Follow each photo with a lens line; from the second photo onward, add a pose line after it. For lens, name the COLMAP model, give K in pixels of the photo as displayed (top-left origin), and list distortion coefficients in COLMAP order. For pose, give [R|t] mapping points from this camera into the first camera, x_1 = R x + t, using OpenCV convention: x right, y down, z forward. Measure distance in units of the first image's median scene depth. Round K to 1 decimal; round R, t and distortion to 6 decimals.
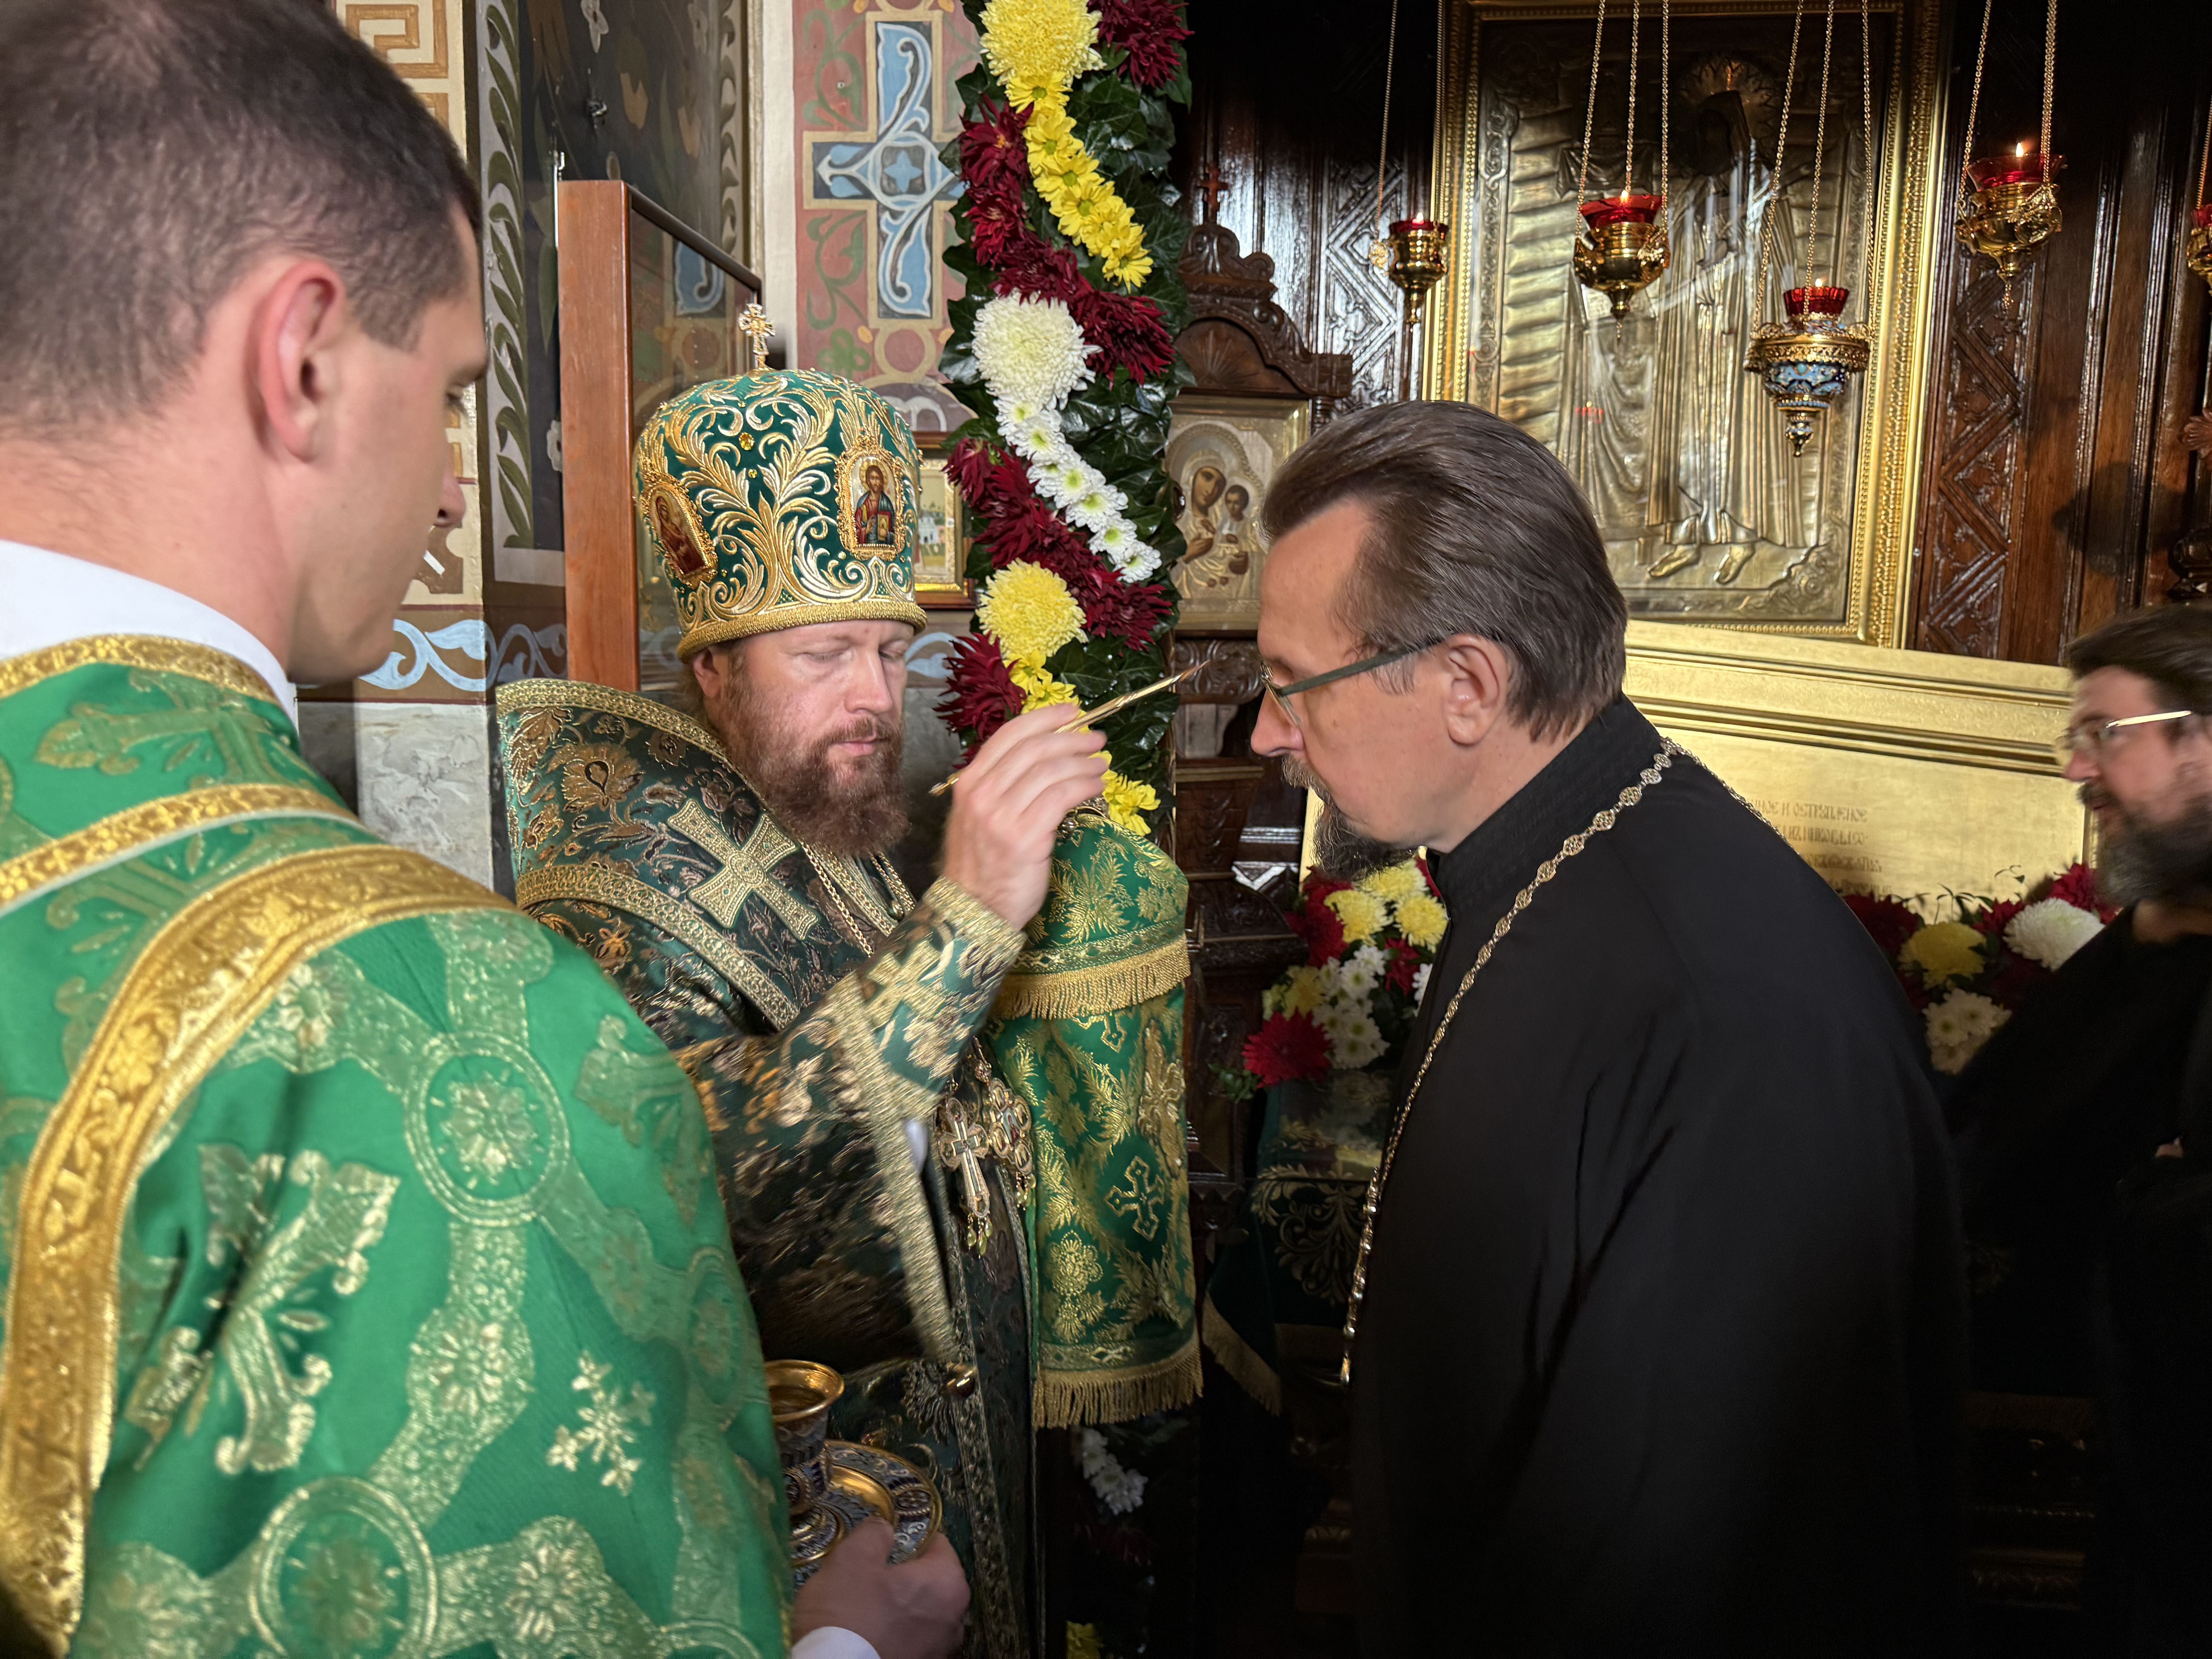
lens RADIAL K [[1576.4, 0, 1120.1], [0, 1576.4, 818.8], [0, 0, 1]] dist [0.100207, -0.120550]
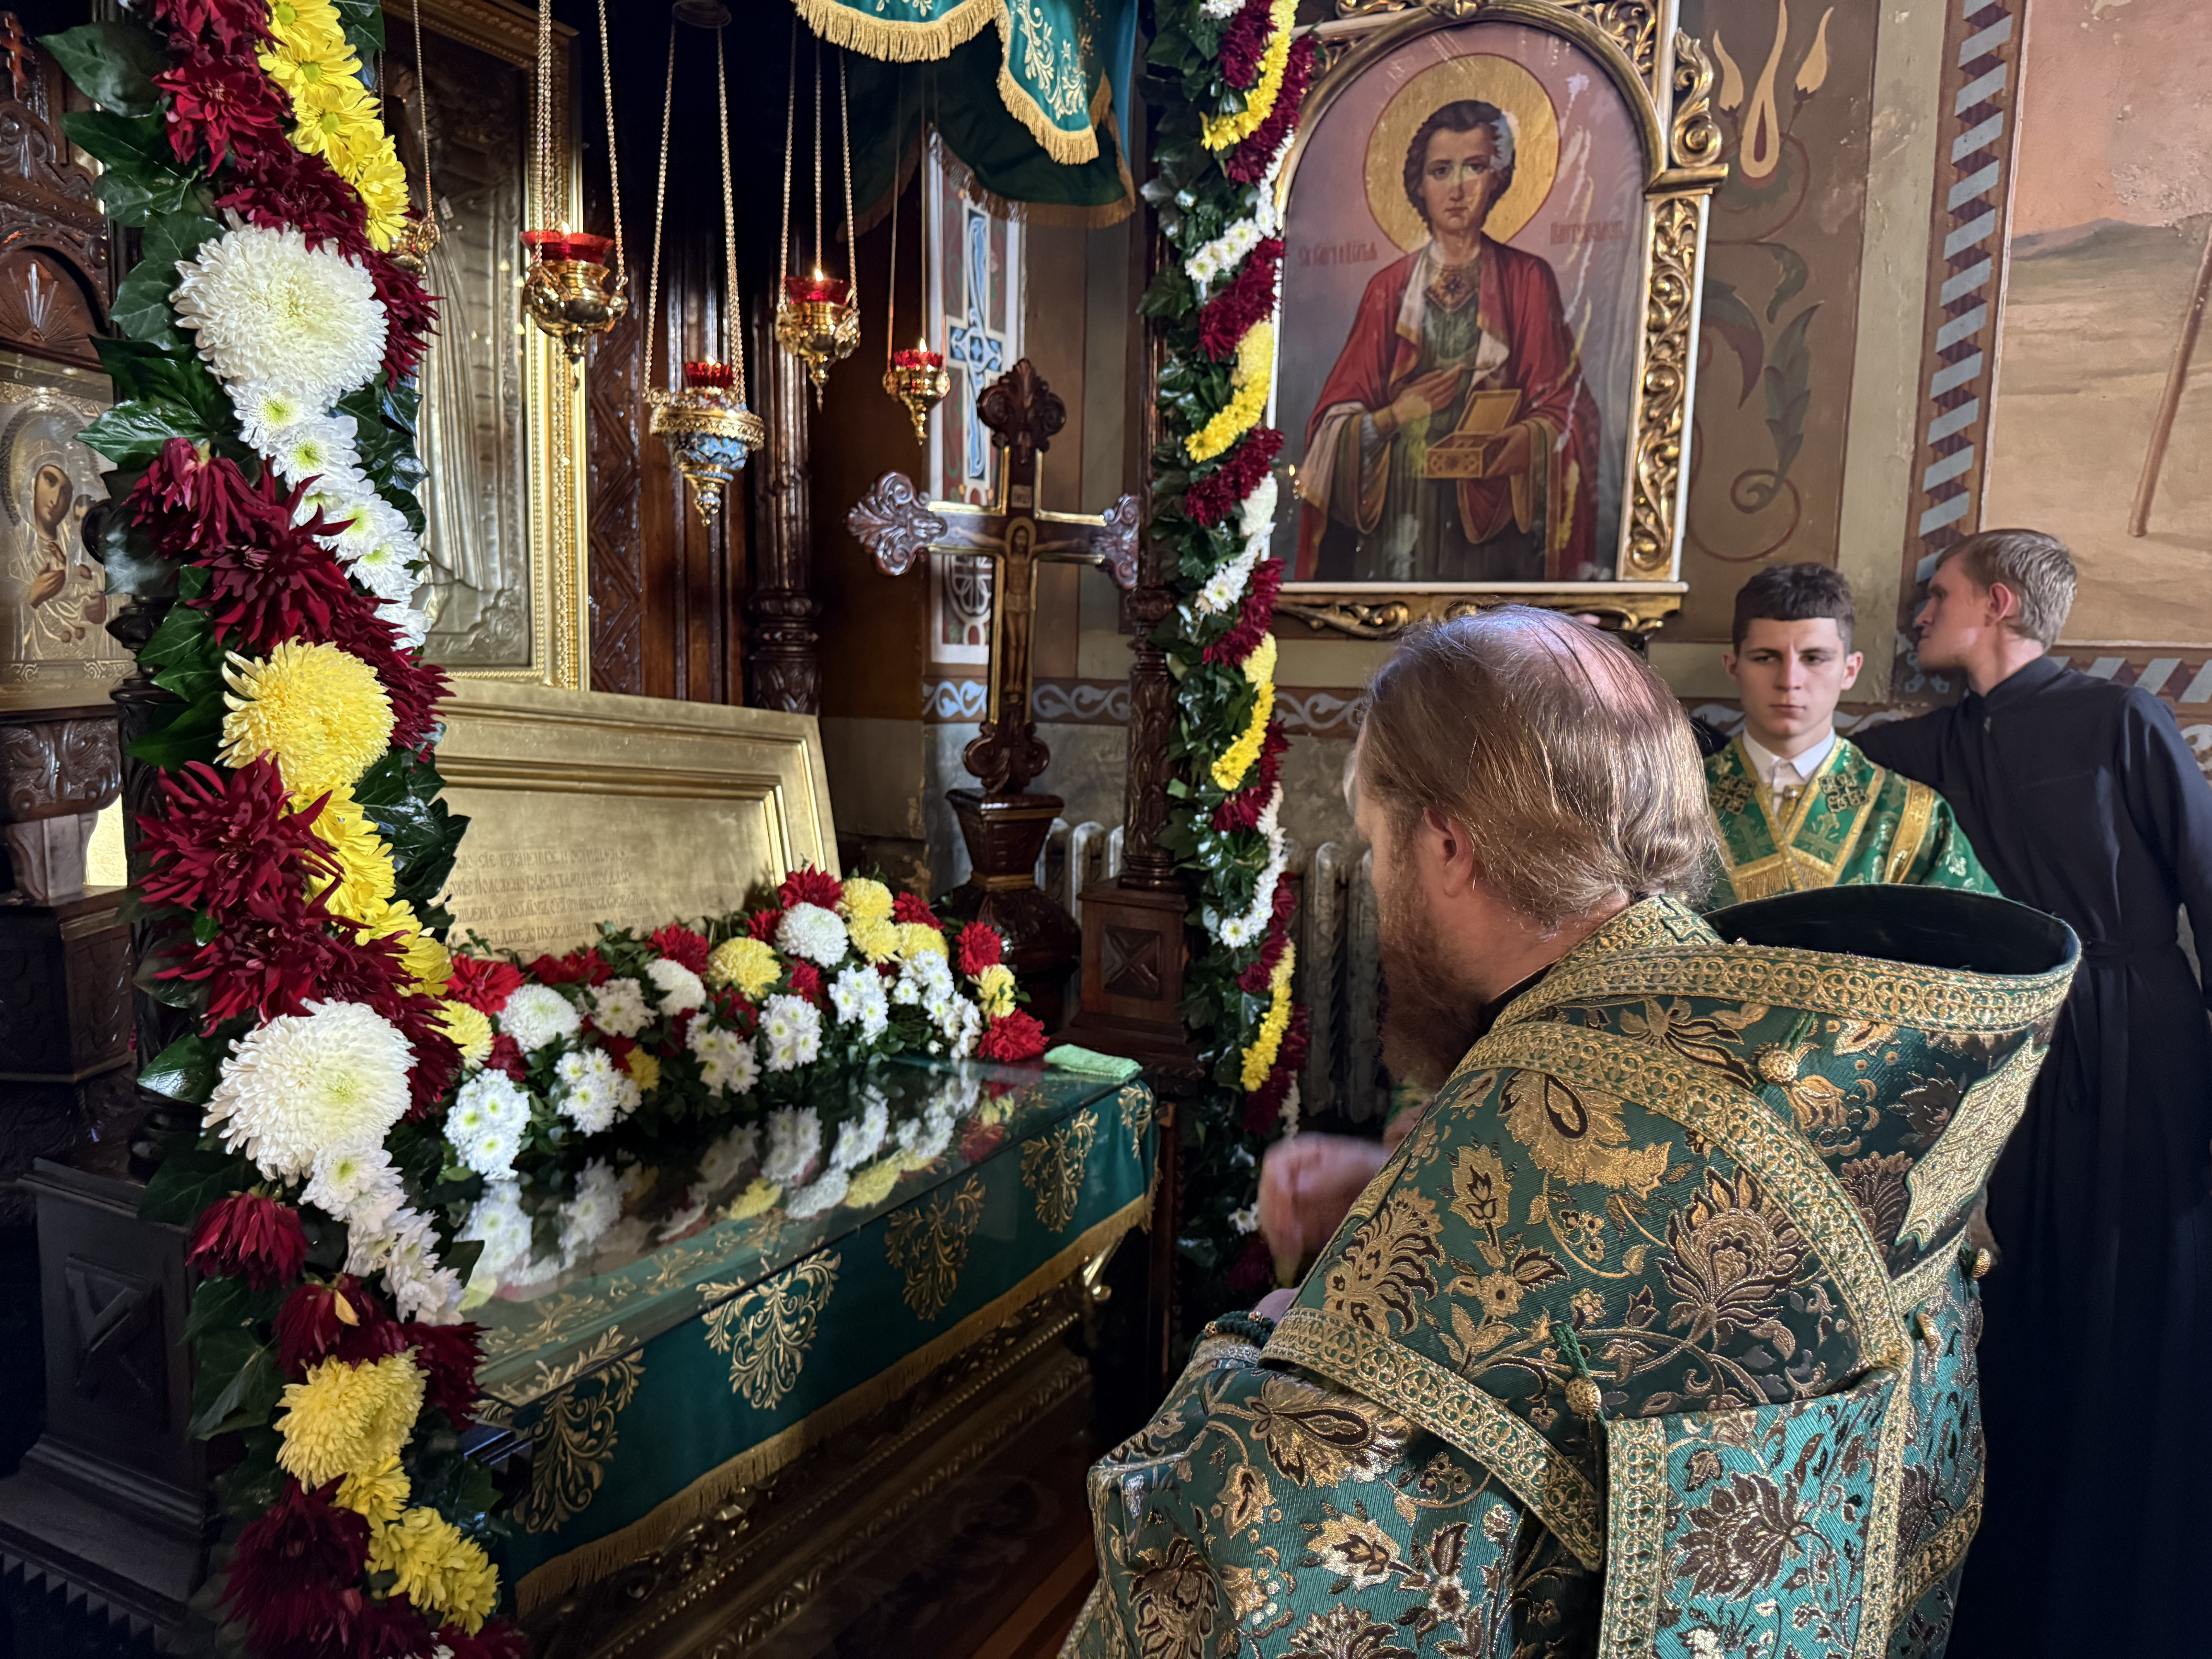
lens RADIAL K [[1576.4, 0, 1120.1], [0, 1576.4, 818.8], [0, 0, 1]] dist [0.100207, -0.120550]
pose [[0.398630, -0.106608, 0.910895, -0.401144], [0.101032, 0.992280, 0.071919, -0.076644], [-0.911530, 0.063360, 0.406323, 0.319147]]
